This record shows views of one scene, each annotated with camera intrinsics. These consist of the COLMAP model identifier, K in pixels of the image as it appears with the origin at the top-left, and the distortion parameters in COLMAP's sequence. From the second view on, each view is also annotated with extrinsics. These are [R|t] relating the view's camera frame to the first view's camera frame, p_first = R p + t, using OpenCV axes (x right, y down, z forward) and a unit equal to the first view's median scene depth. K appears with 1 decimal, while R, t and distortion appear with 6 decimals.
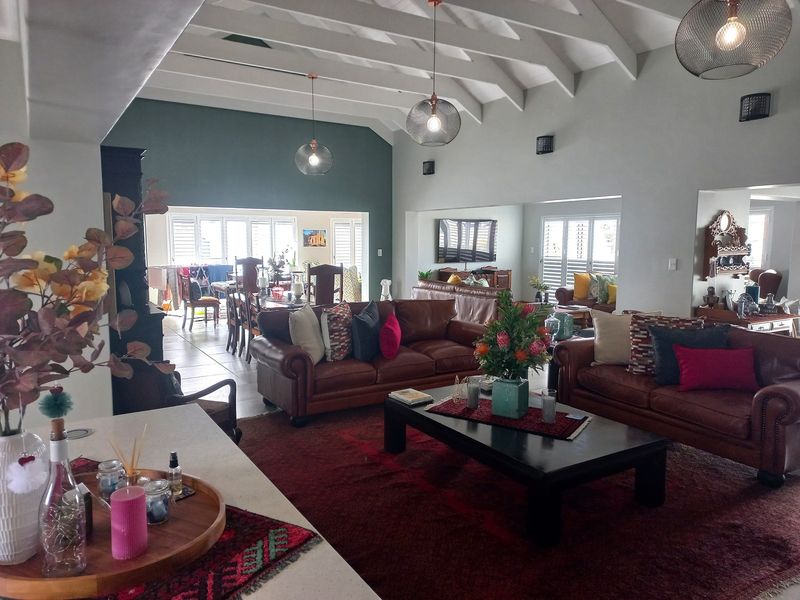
lens RADIAL K [[570.8, 0, 400.0], [0, 570.8, 300.0], [0, 0, 1]] dist [0.099021, -0.110382]
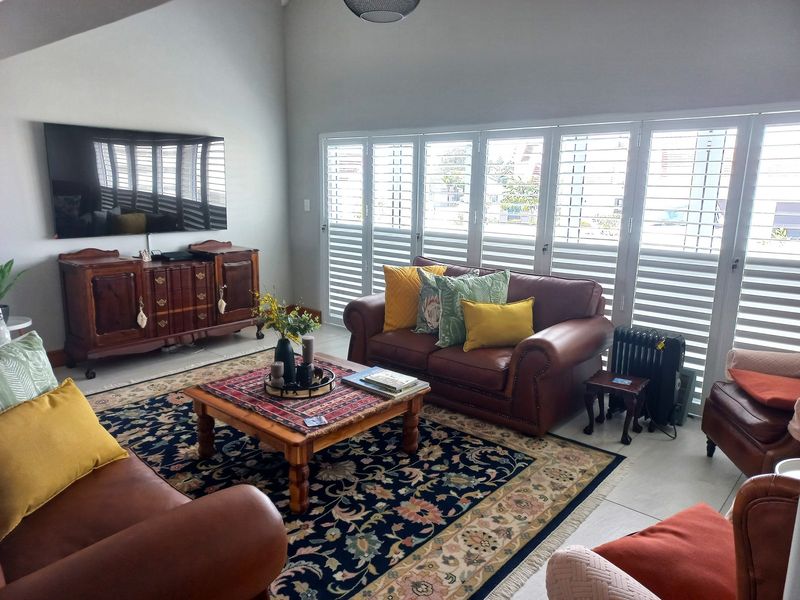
lens RADIAL K [[570.8, 0, 400.0], [0, 570.8, 300.0], [0, 0, 1]] dist [0.099021, -0.110382]
pose [[0.955444, -0.046585, 0.291475, 0.172616], [0.018770, 0.995058, 0.097506, -0.056922], [-0.294577, -0.087691, 0.951596, 0.541045]]
